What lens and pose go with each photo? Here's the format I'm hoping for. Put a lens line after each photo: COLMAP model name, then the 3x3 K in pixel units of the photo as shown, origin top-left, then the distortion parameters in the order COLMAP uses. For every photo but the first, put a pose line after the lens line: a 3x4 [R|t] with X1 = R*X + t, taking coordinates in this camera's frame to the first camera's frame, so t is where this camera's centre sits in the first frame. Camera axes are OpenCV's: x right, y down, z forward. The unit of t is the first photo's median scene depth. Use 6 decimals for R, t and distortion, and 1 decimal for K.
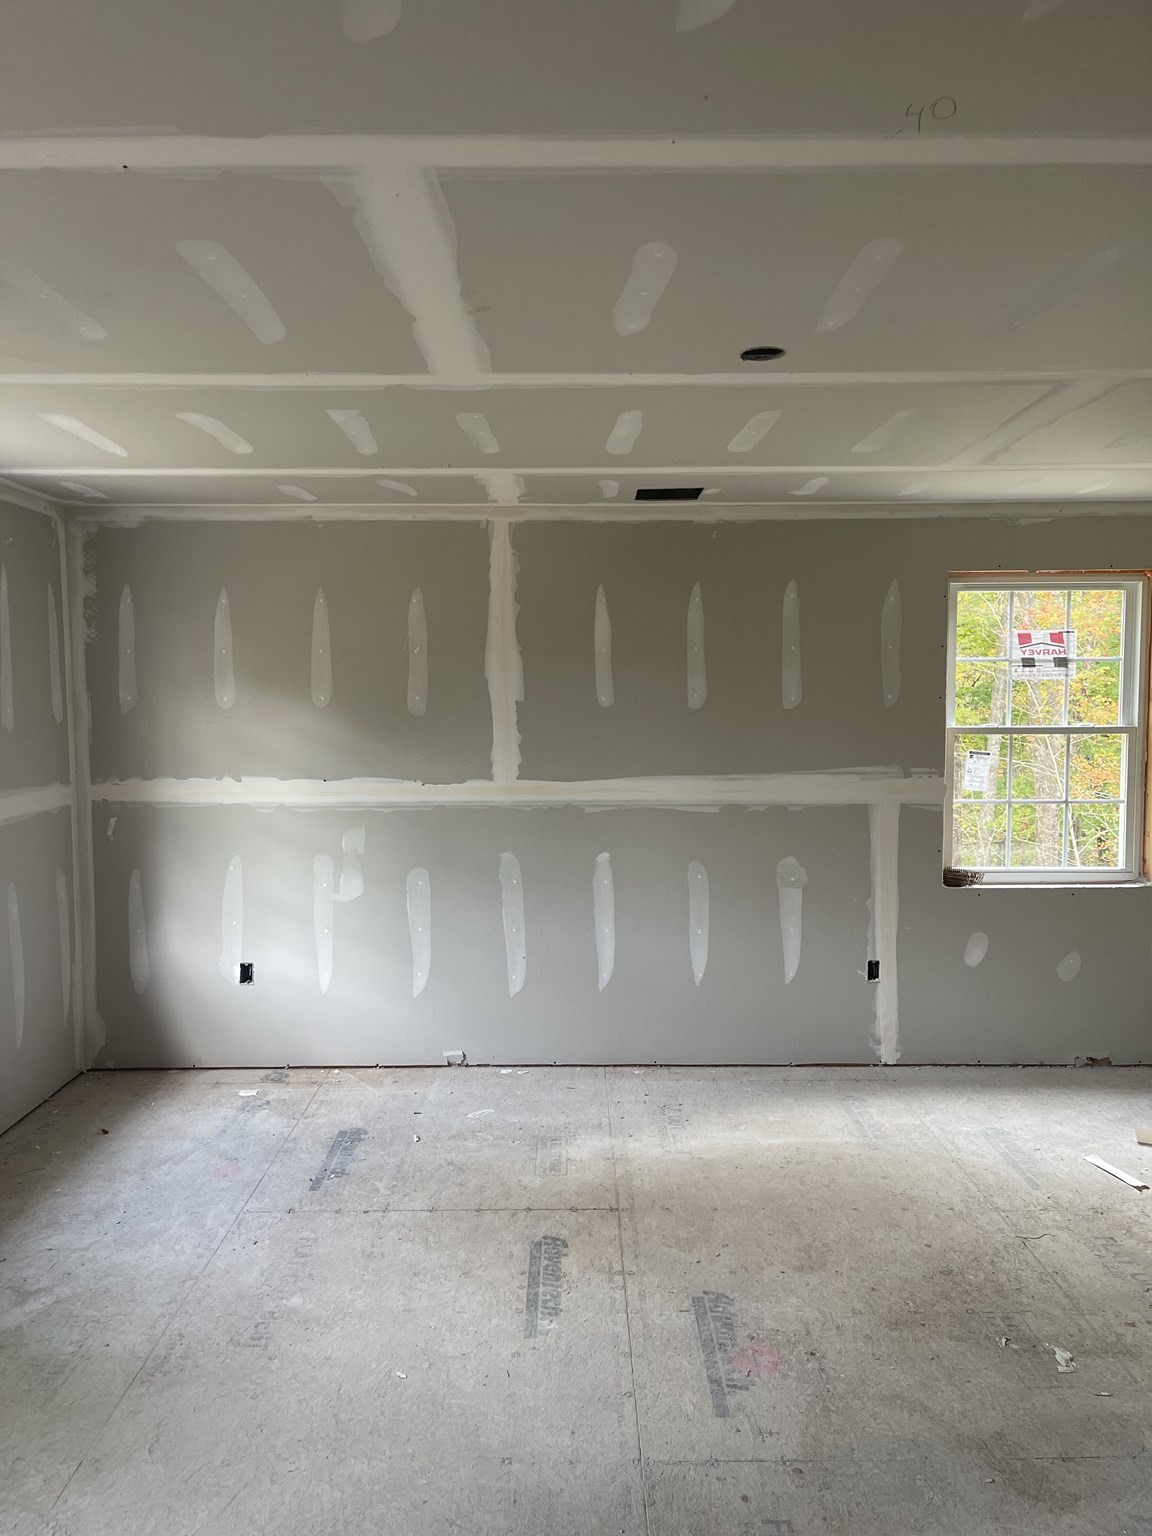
lens RADIAL K [[1153.7, 0, 585.3], [0, 1153.7, 776.9], [0, 0, 1]] dist [0.037763, -0.085688]
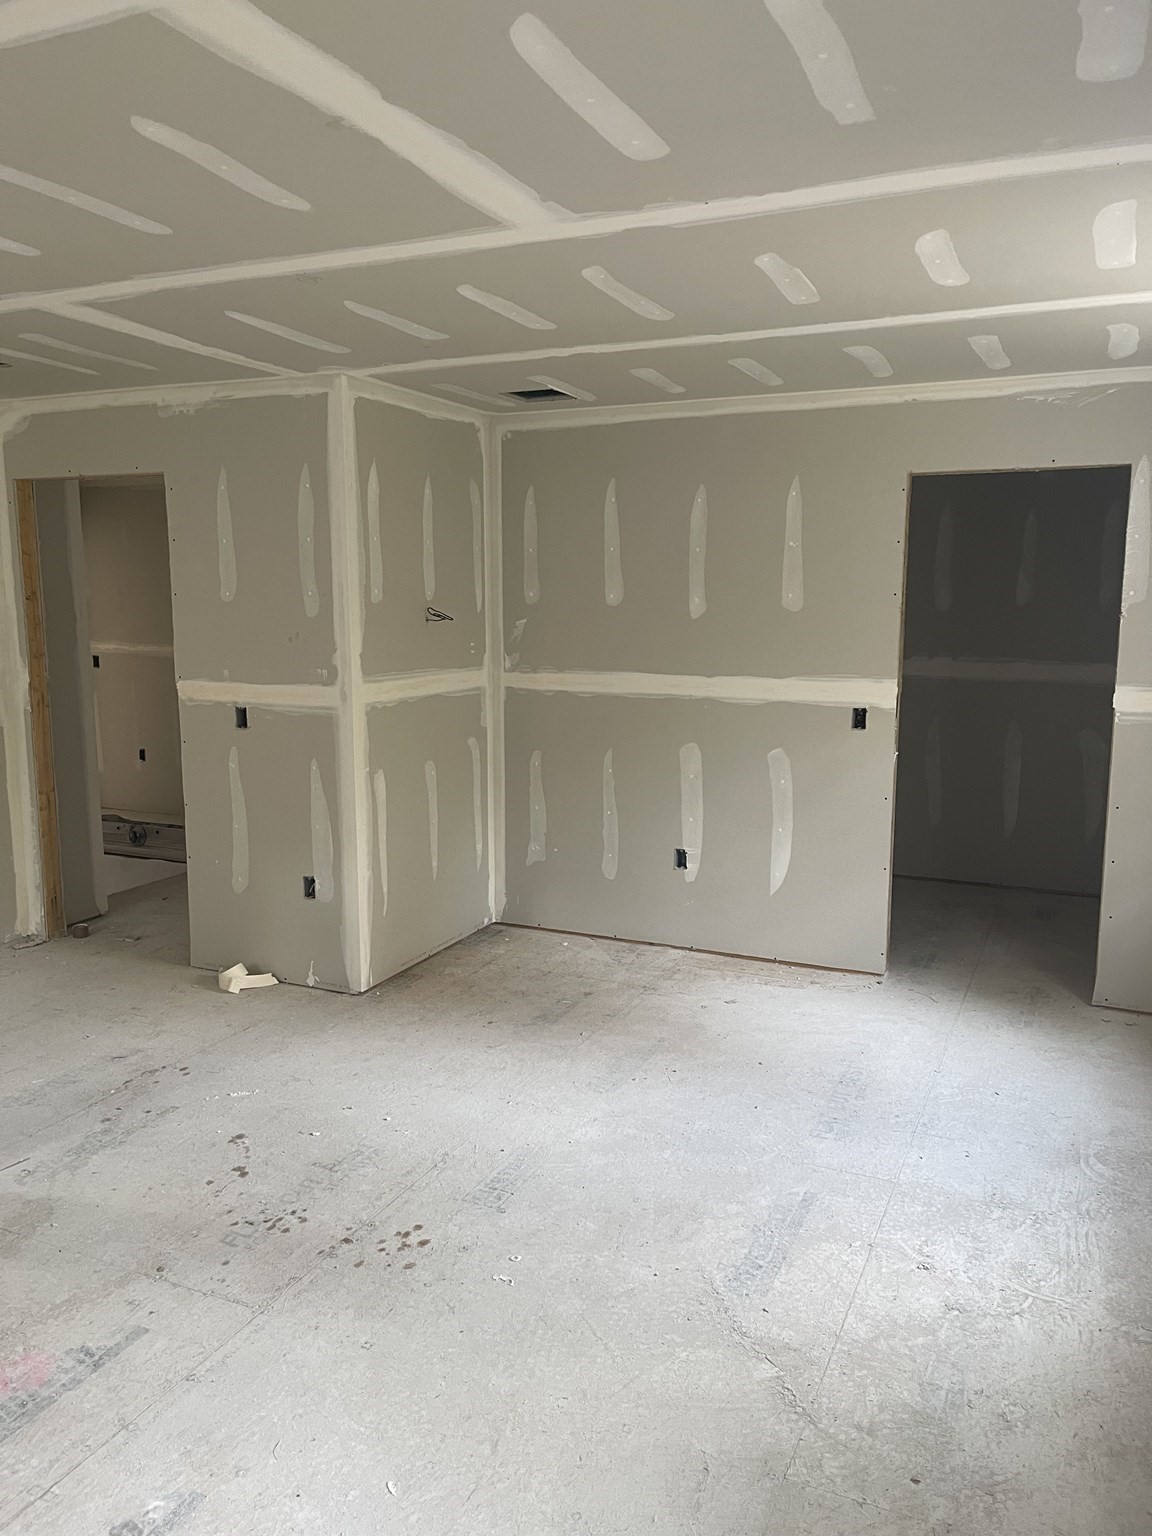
lens RADIAL K [[1153.7, 0, 580.2], [0, 1153.7, 766.3], [0, 0, 1]] dist [0.037763, -0.085688]
pose [[-0.906737, -0.065677, 0.416550, -0.627161], [0.026668, 0.976889, 0.212077, -0.109954], [-0.420852, 0.203407, -0.884030, 1.723663]]
